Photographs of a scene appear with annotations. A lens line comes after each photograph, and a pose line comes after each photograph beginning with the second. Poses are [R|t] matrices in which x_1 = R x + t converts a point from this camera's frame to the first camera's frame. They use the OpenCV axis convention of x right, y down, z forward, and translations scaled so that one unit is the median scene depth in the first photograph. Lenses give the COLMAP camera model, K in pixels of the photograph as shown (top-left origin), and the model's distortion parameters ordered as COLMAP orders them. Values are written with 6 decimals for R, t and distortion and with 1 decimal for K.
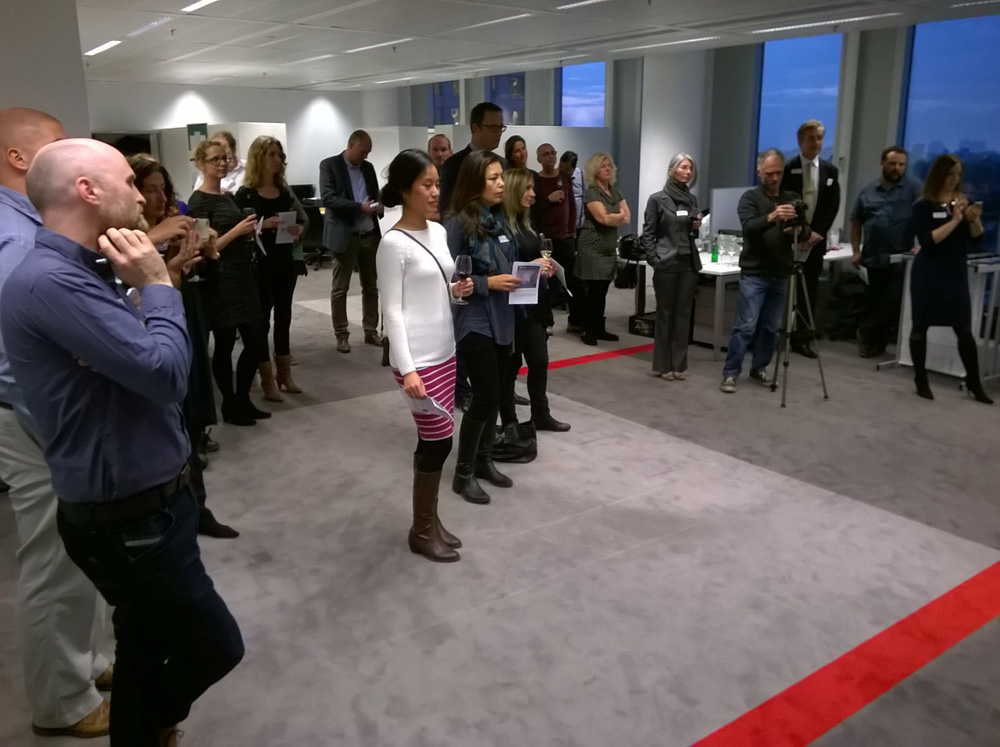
lens RADIAL K [[855.3, 0, 517.2], [0, 855.3, 375.4], [0, 0, 1]] dist [0.145885, -0.360413]
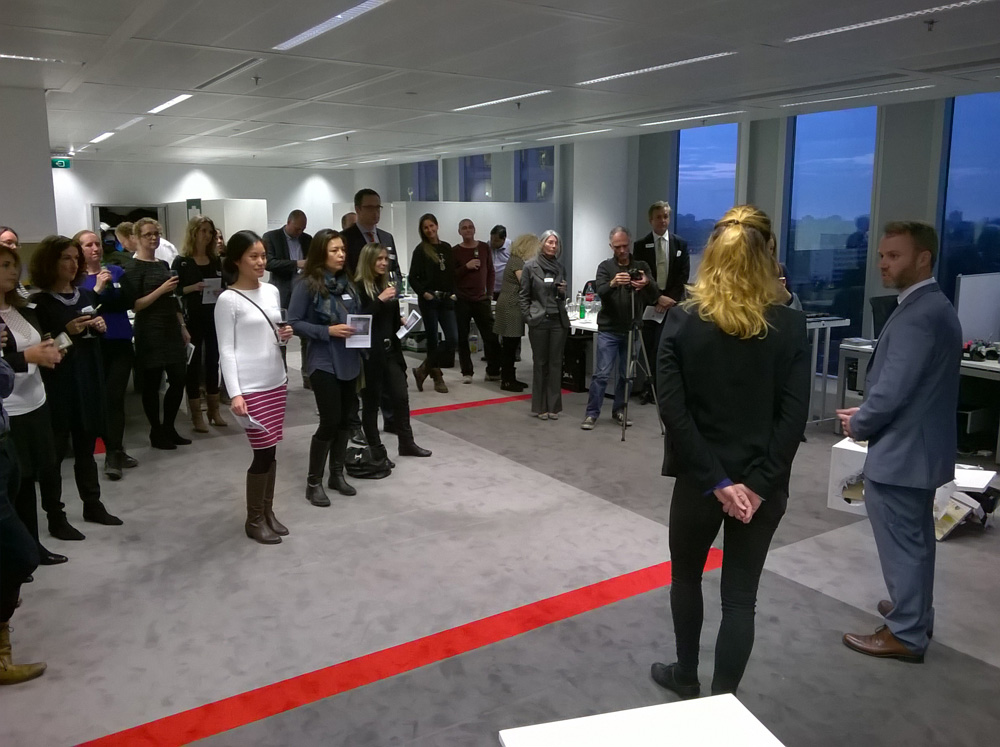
lens RADIAL K [[855.3, 0, 517.2], [0, 855.3, 375.4], [0, 0, 1]] dist [0.145885, -0.360413]
pose [[0.998704, 0.009366, -0.050021, 0.281634], [-0.013017, 0.997234, -0.073182, 0.044168], [0.049197, 0.073738, 0.996063, -0.236125]]
